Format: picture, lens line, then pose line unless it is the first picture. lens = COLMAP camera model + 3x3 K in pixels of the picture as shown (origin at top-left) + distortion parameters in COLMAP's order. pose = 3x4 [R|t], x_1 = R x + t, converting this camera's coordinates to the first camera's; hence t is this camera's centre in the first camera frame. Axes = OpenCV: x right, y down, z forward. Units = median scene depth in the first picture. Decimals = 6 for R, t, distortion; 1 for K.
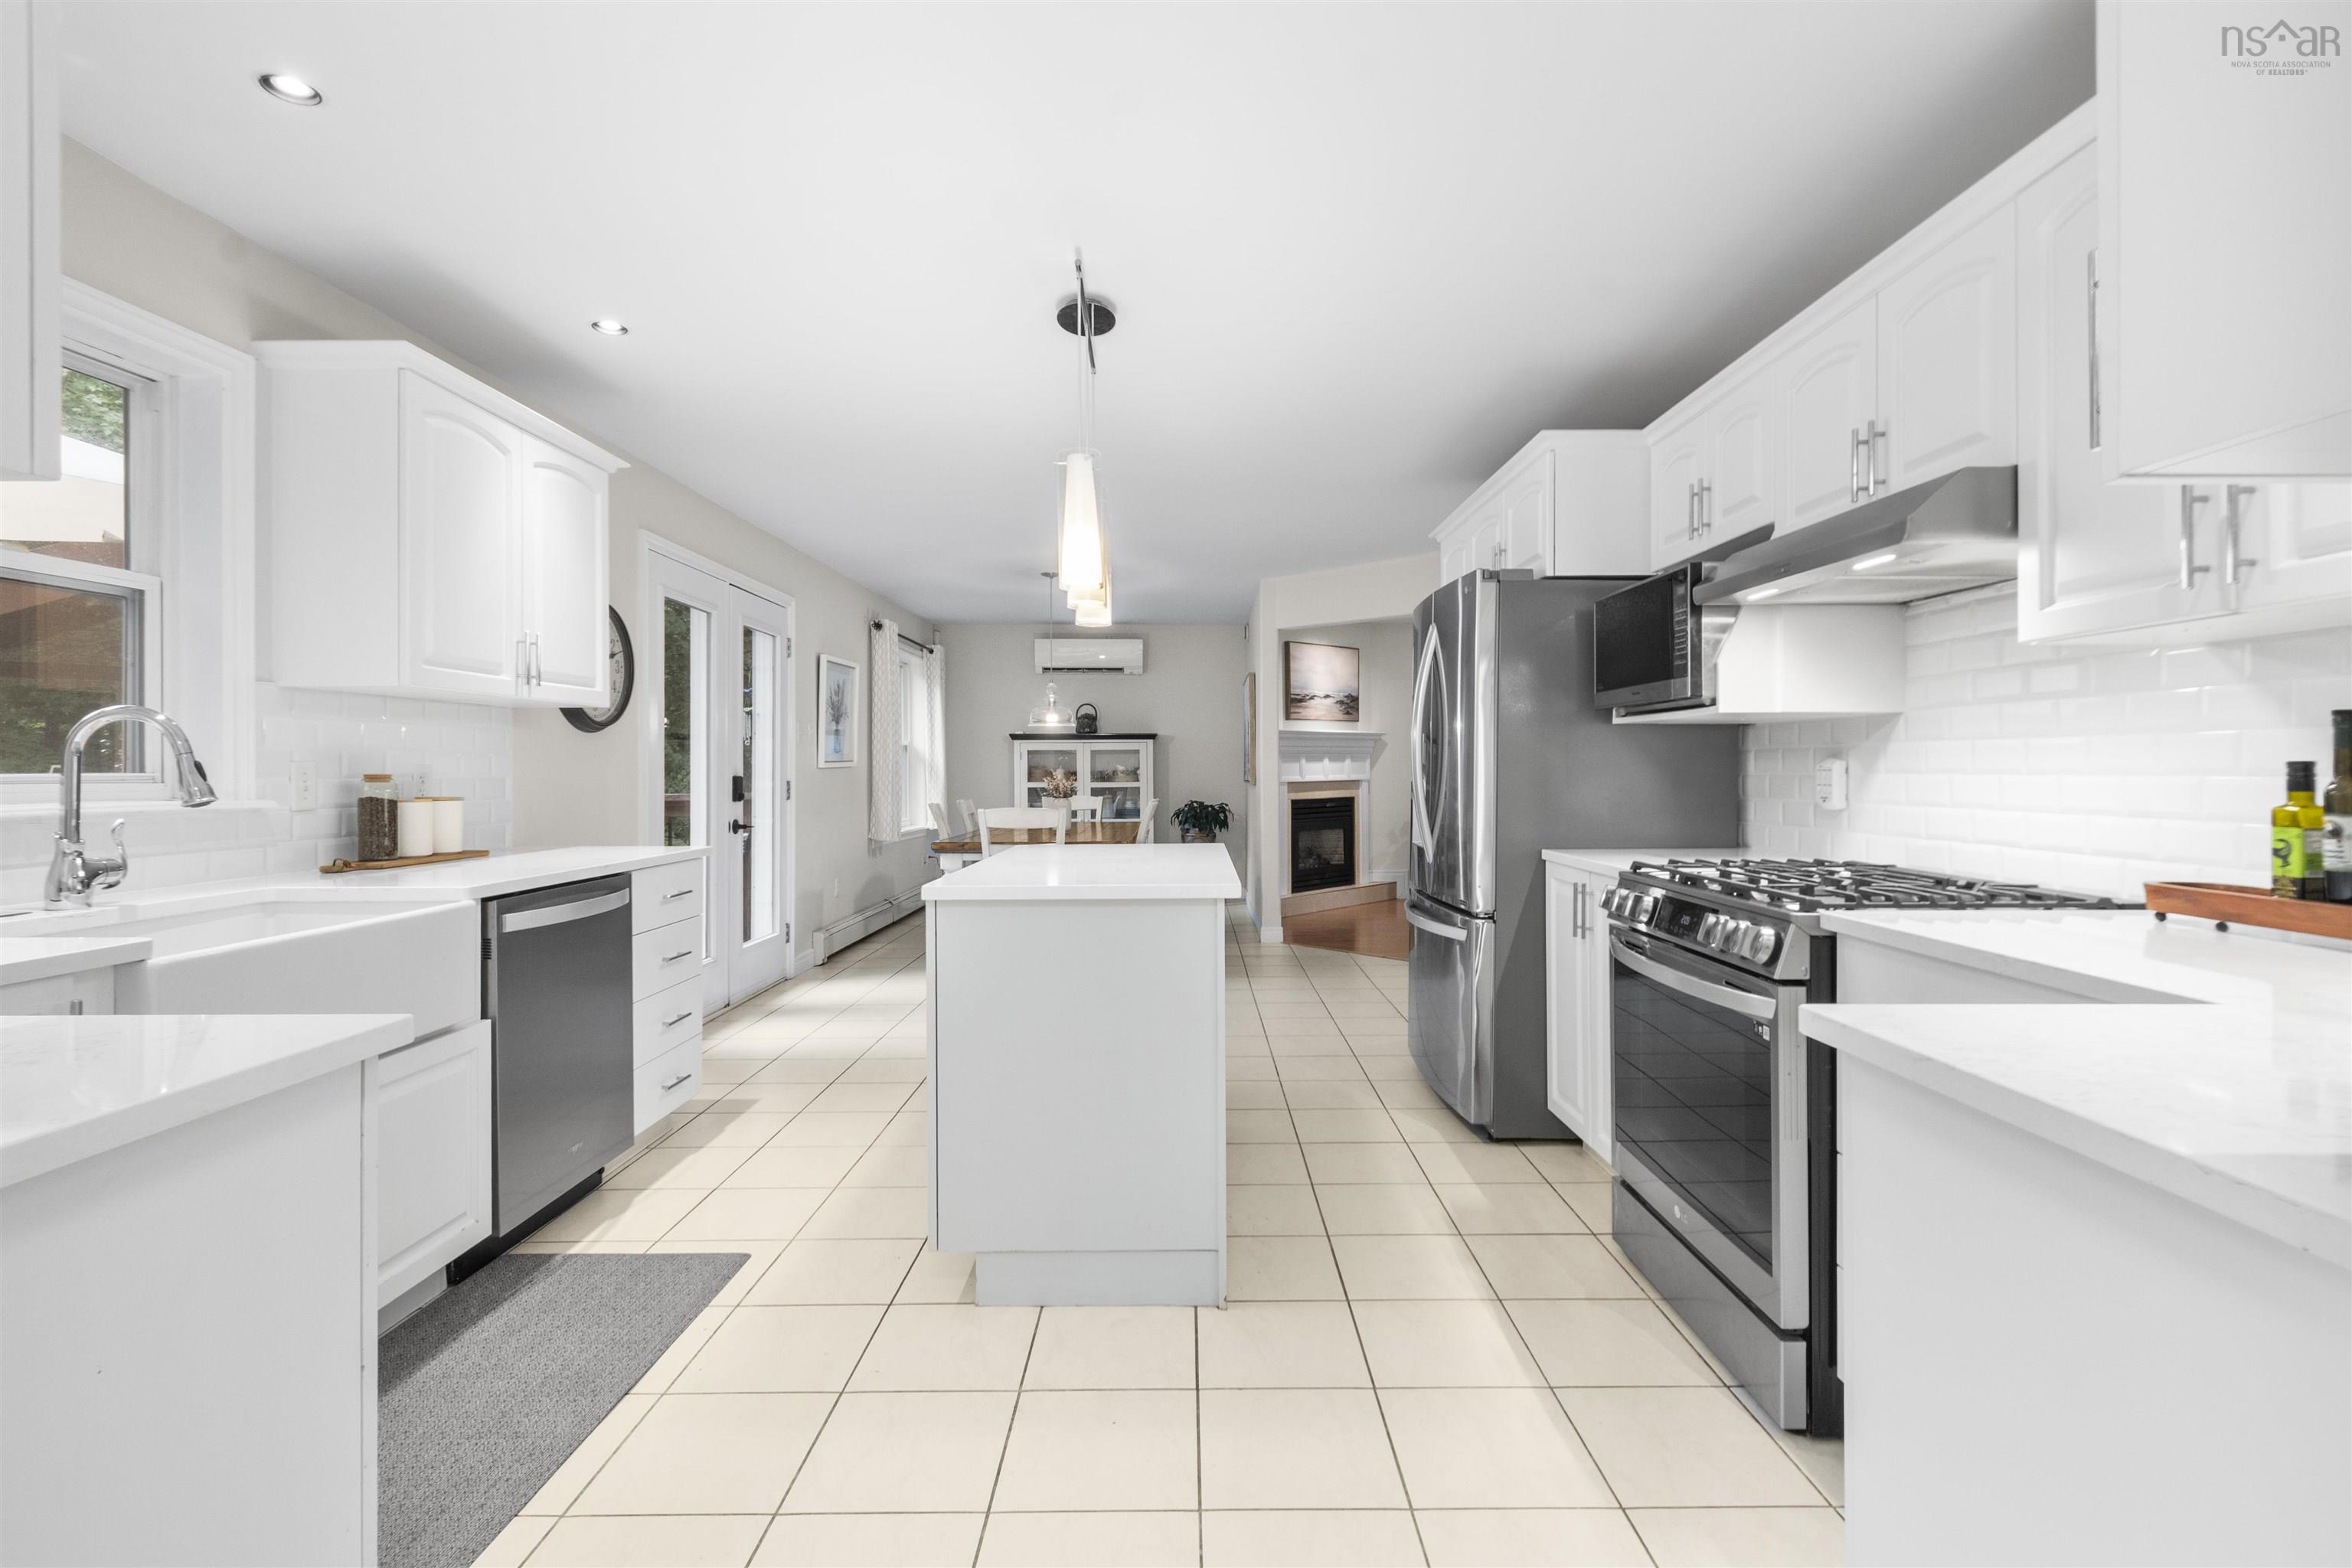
lens RADIAL K [[1080.0, 0, 1193.2], [0, 1080.0, 762.5], [0, 0, 1]] dist [0.004799, -0.002221]
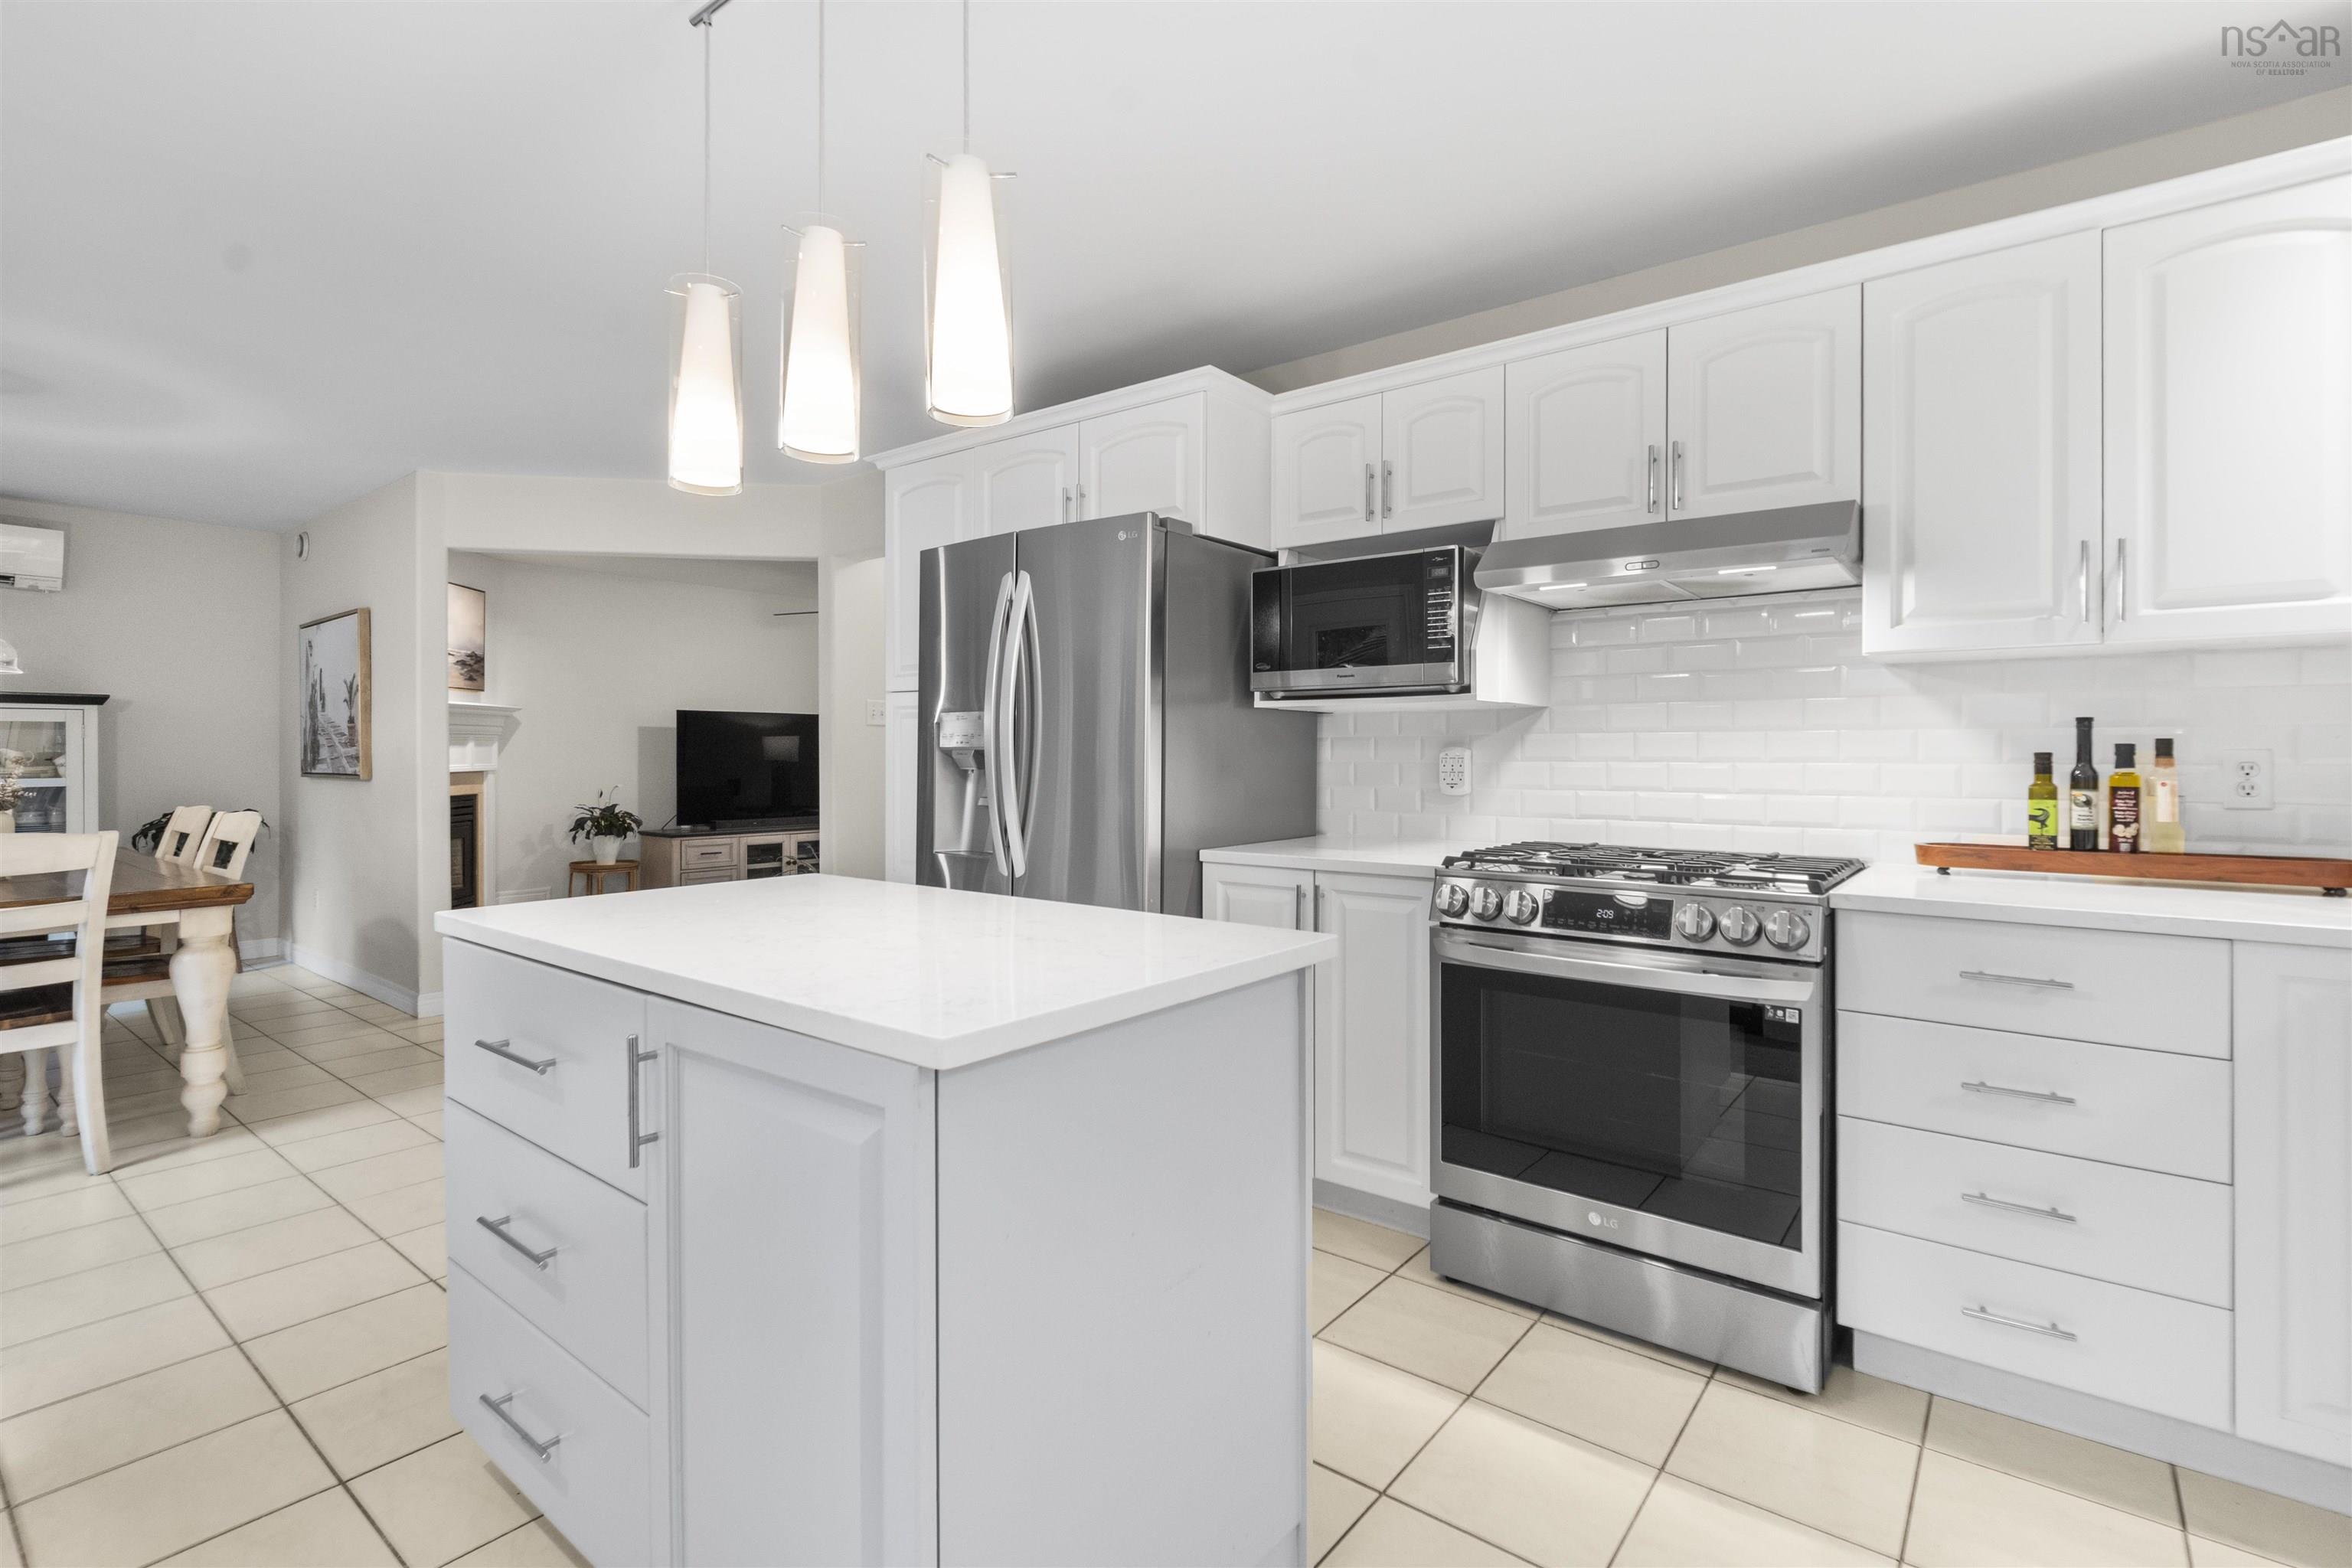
lens RADIAL K [[1080.0, 0, 1200.6], [0, 1080.0, 751.8], [0, 0, 1]] dist [0.004799, -0.002221]
pose [[0.615056, 0.002482, 0.788480, -0.368911], [-0.005123, 0.999987, 0.000848, 0.001090], [-0.788467, -0.004561, 0.615060, 0.481654]]
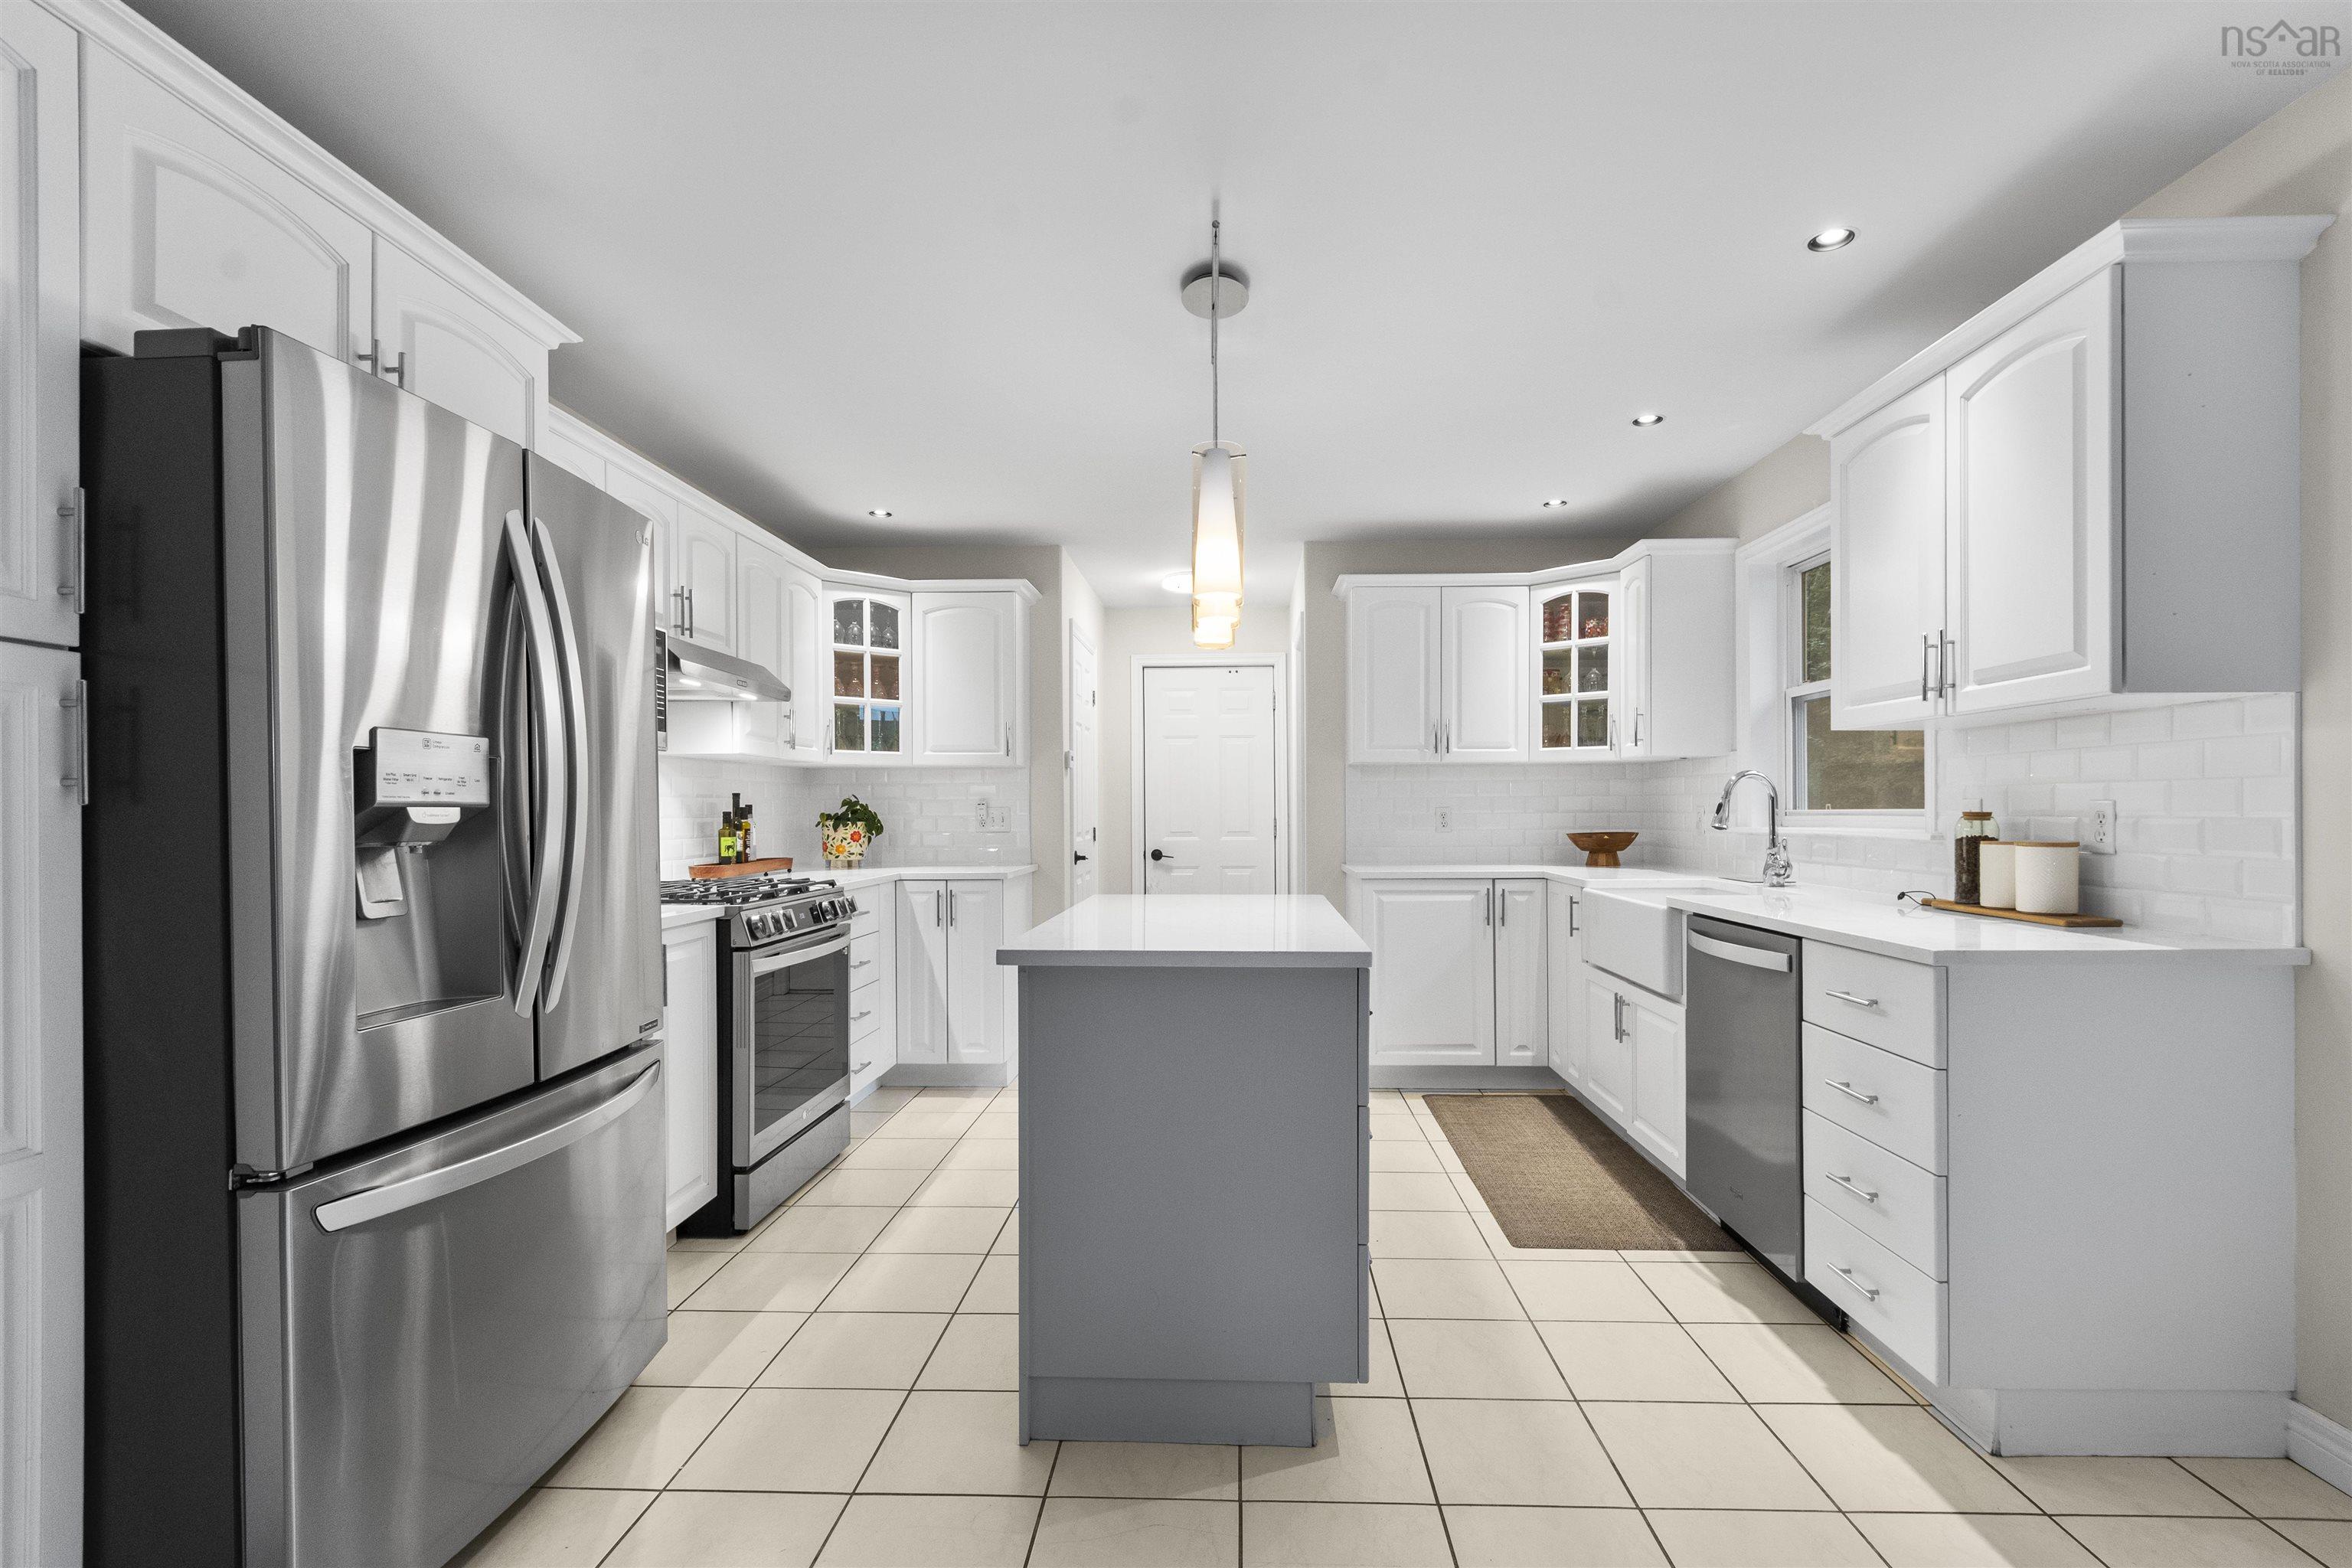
lens RADIAL K [[1080.0, 0, 1189.3], [0, 1080.0, 809.5], [0, 0, 1]] dist [0.004799, -0.002221]
pose [[-0.998504, 0.007692, 0.054135, -0.112225], [0.007387, 0.999956, -0.005837, 0.008108], [-0.054178, -0.005429, -0.998517, 1.715035]]
